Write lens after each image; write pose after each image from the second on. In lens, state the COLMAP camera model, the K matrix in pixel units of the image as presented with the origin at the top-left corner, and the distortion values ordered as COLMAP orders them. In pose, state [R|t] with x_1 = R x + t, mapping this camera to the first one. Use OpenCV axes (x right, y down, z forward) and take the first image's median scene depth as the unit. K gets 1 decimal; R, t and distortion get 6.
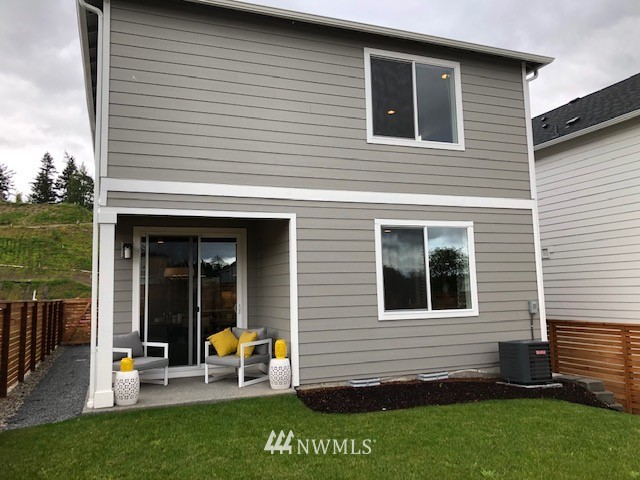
lens RADIAL K [[524.3, 0, 319.3], [0, 524.3, 226.5], [0, 0, 1]] dist [0.057749, -0.001568]
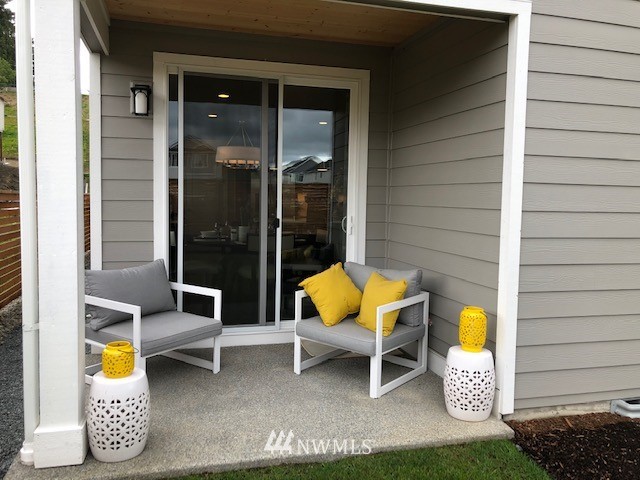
lens RADIAL K [[524.3, 0, 319.3], [0, 524.3, 226.5], [0, 0, 1]] dist [0.057749, -0.001568]
pose [[0.993659, 0.052312, -0.099524, -0.149956], [-0.034097, 0.983688, 0.176623, 0.073774], [0.107140, -0.172109, 0.979234, 0.539951]]
